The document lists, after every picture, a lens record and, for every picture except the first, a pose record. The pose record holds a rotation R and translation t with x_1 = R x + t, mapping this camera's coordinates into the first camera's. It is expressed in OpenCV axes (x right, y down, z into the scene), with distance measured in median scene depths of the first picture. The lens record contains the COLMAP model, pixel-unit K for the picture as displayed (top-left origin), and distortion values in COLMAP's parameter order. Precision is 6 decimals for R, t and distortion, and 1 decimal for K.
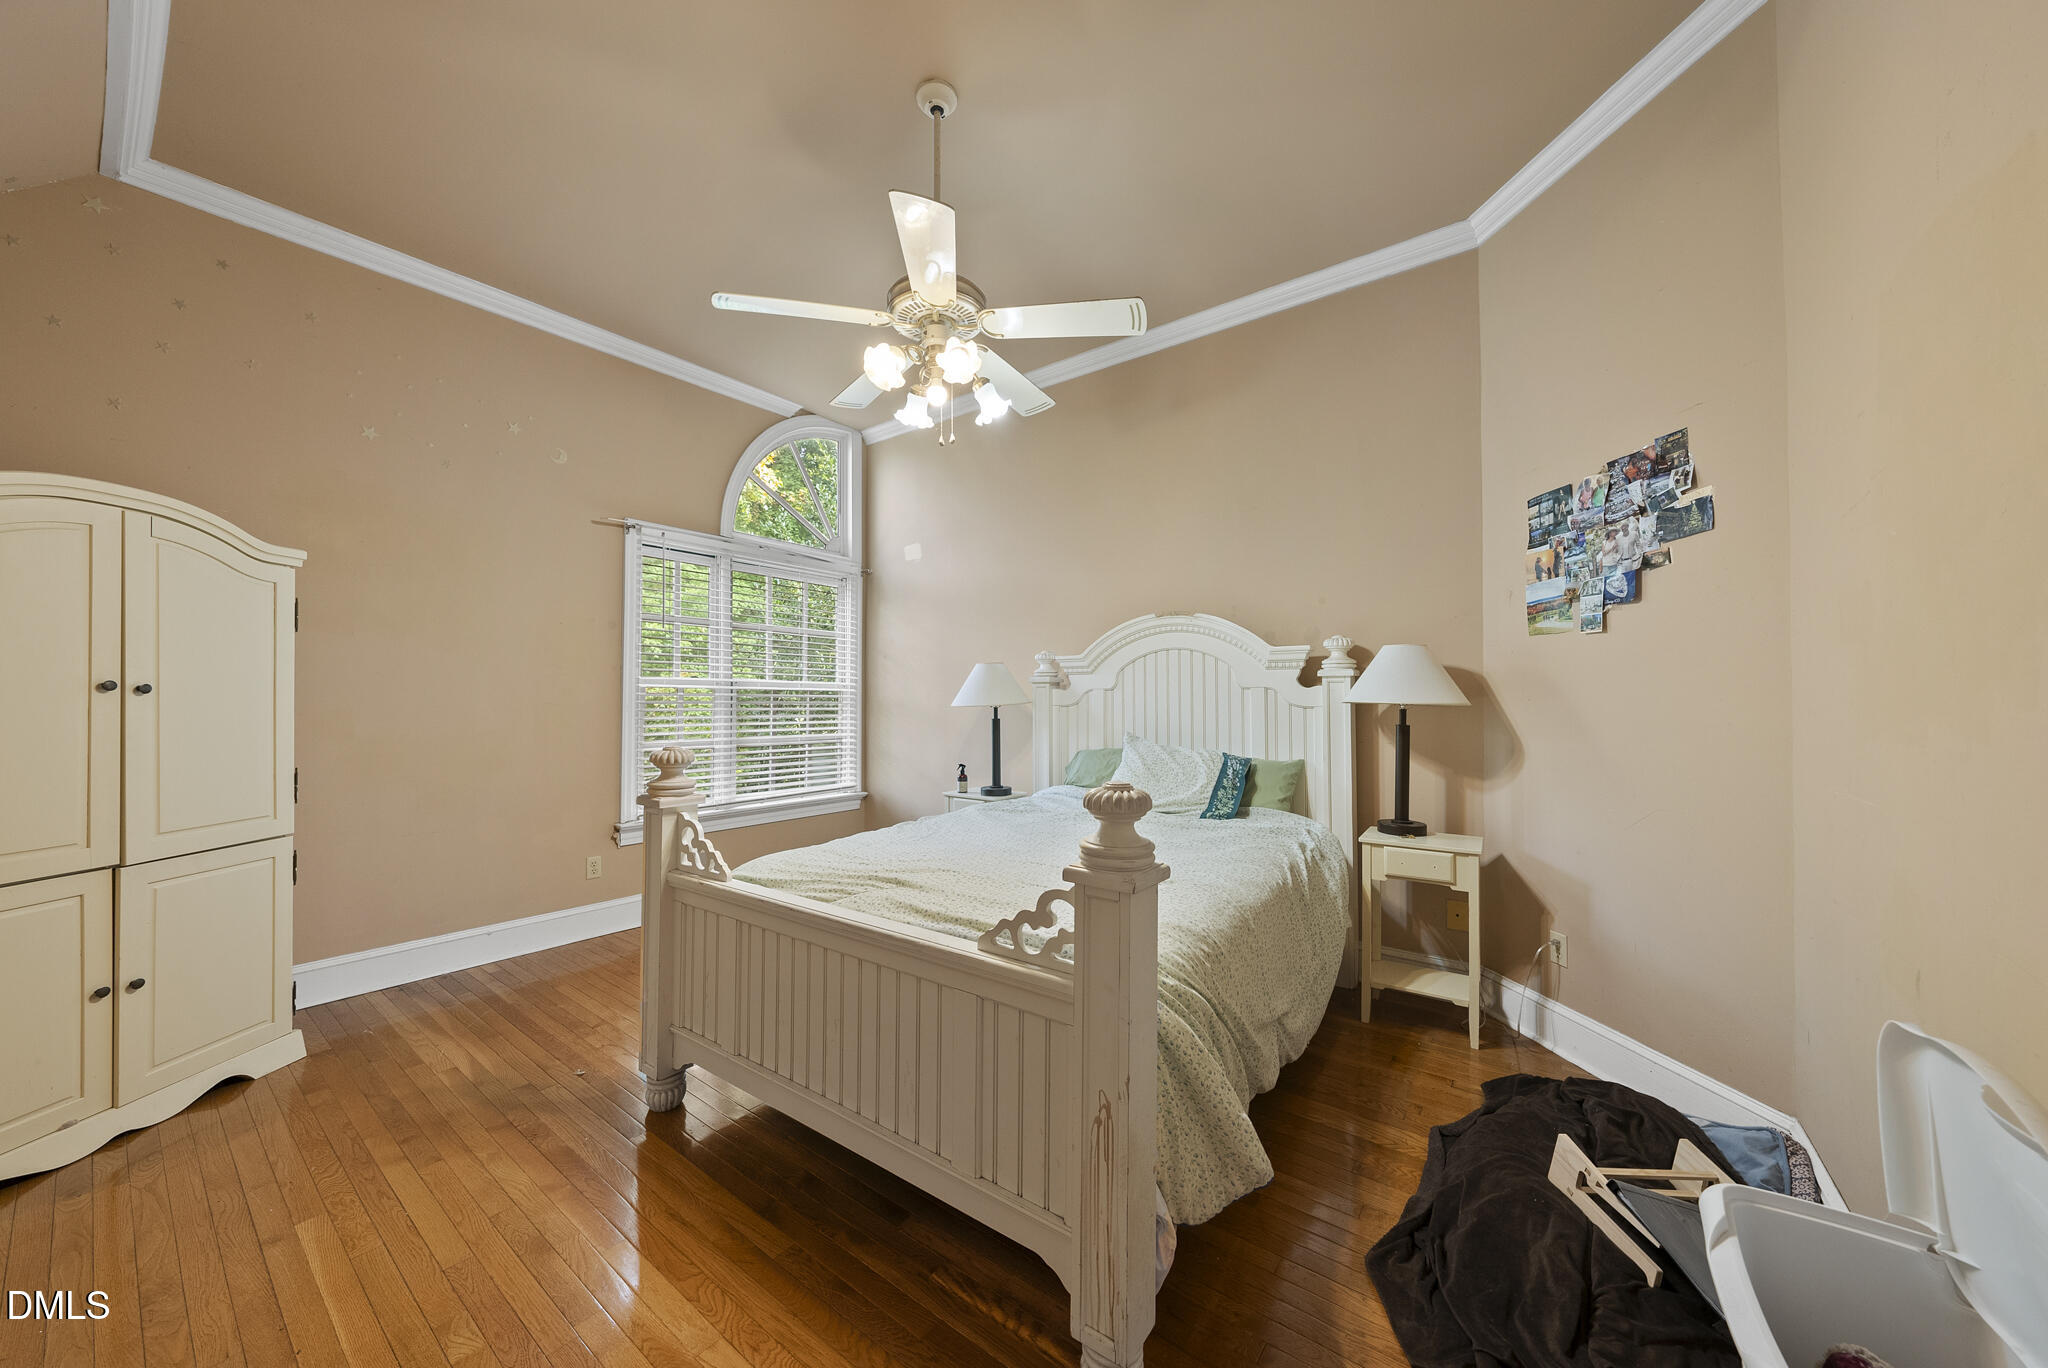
lens RADIAL K [[723.8, 0, 1024.0], [0, 723.8, 684.0], [0, 0, 1]] dist [-0.006433, -0.000178]
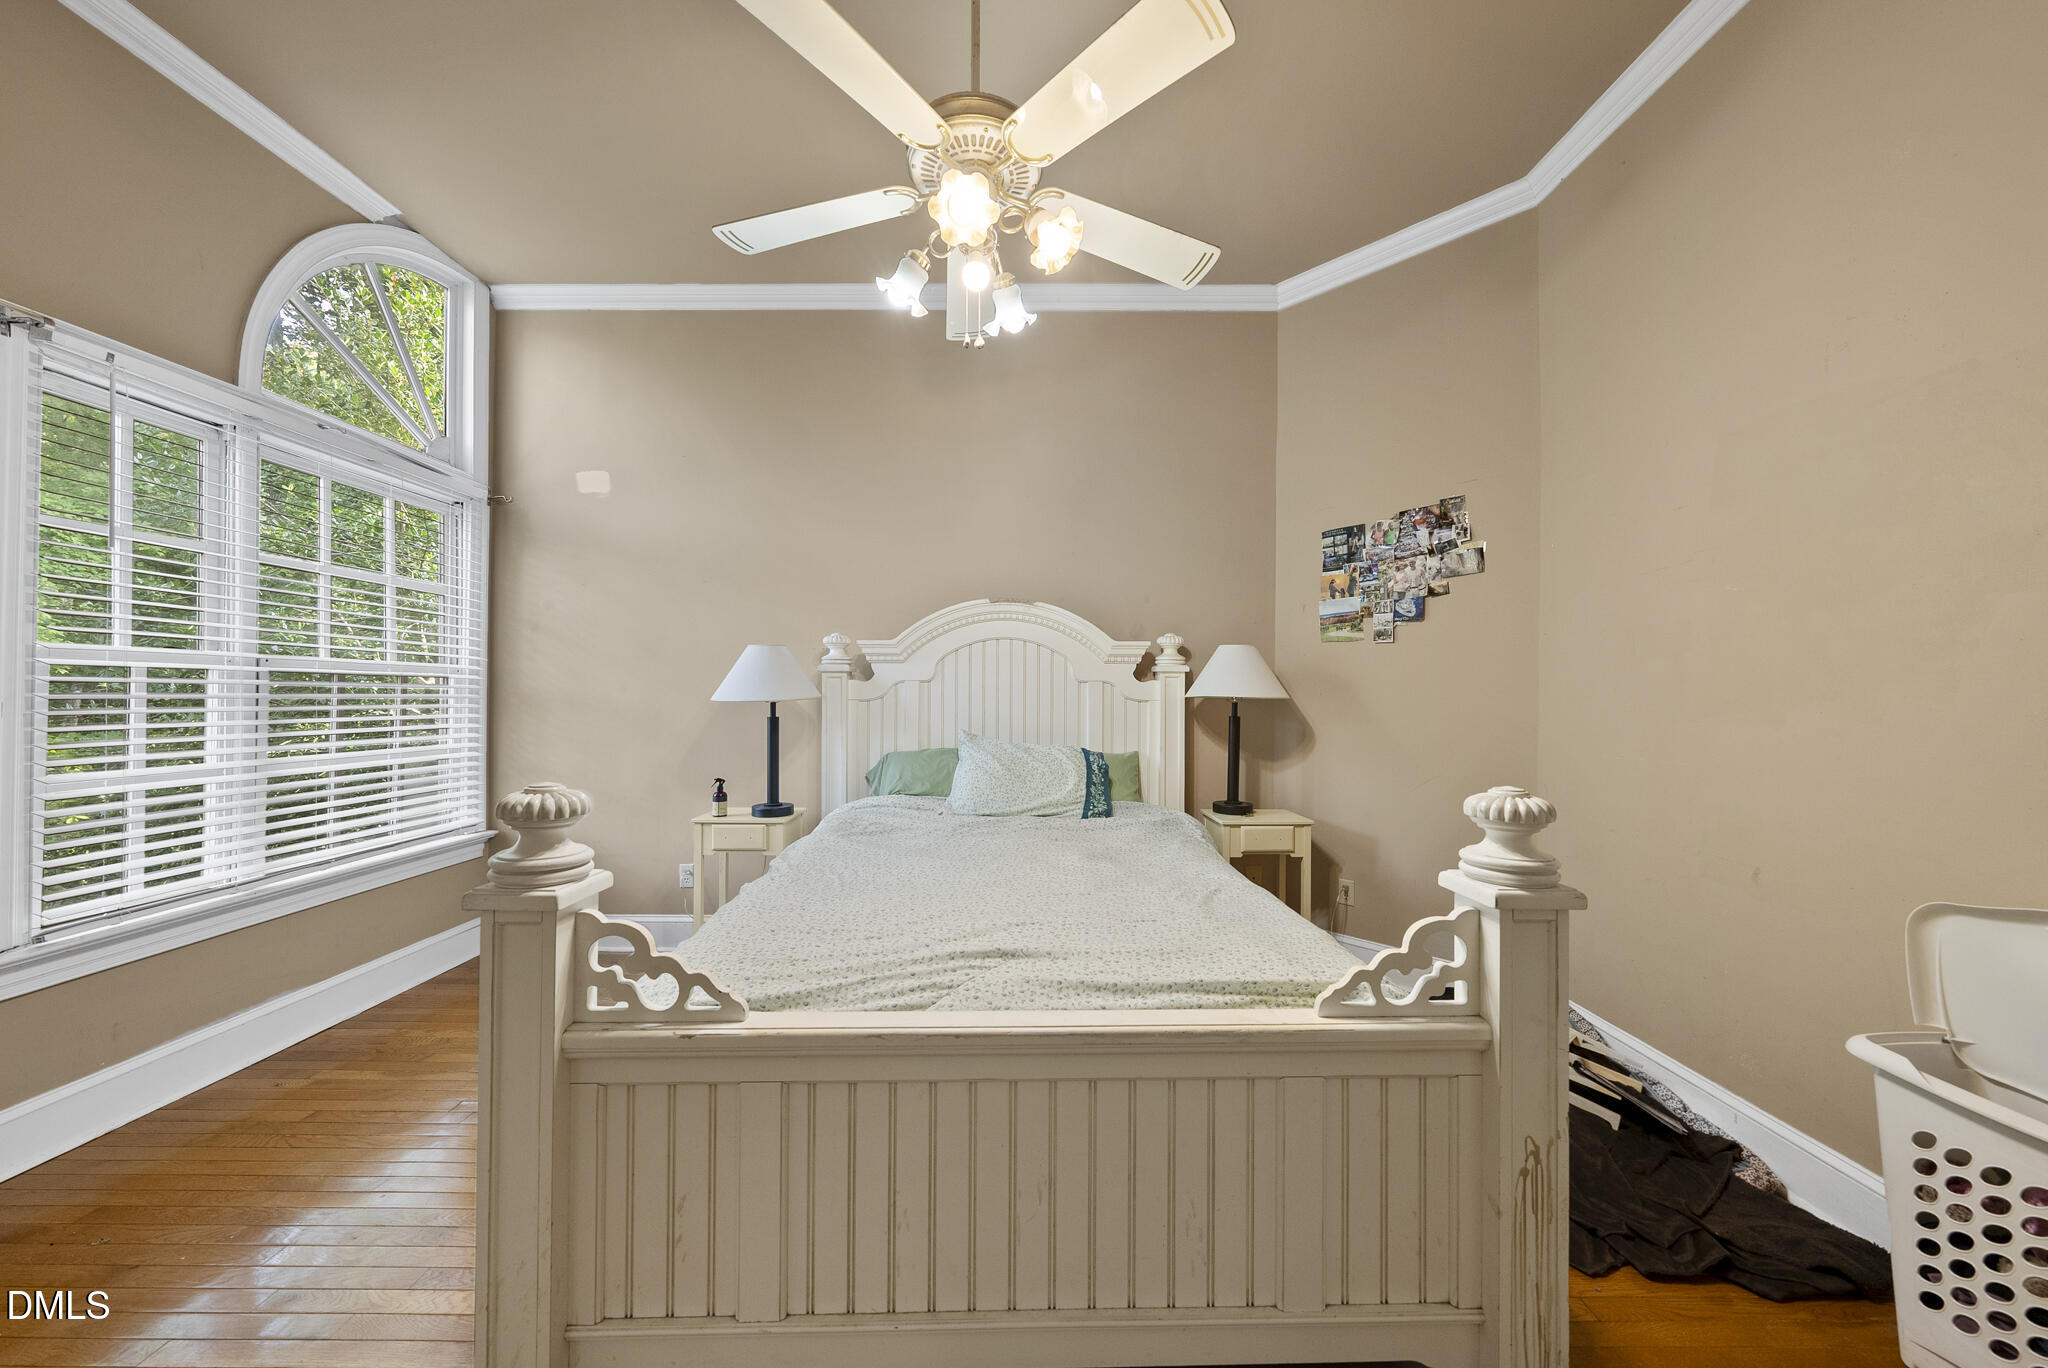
lens RADIAL K [[723.8, 0, 1024.0], [0, 723.8, 684.0], [0, 0, 1]] dist [-0.006433, -0.000178]
pose [[0.791103, 0.010274, 0.611597, -0.454215], [-0.016969, 0.999843, 0.005154, 0.006265], [-0.611448, -0.014456, 0.791153, 0.335881]]
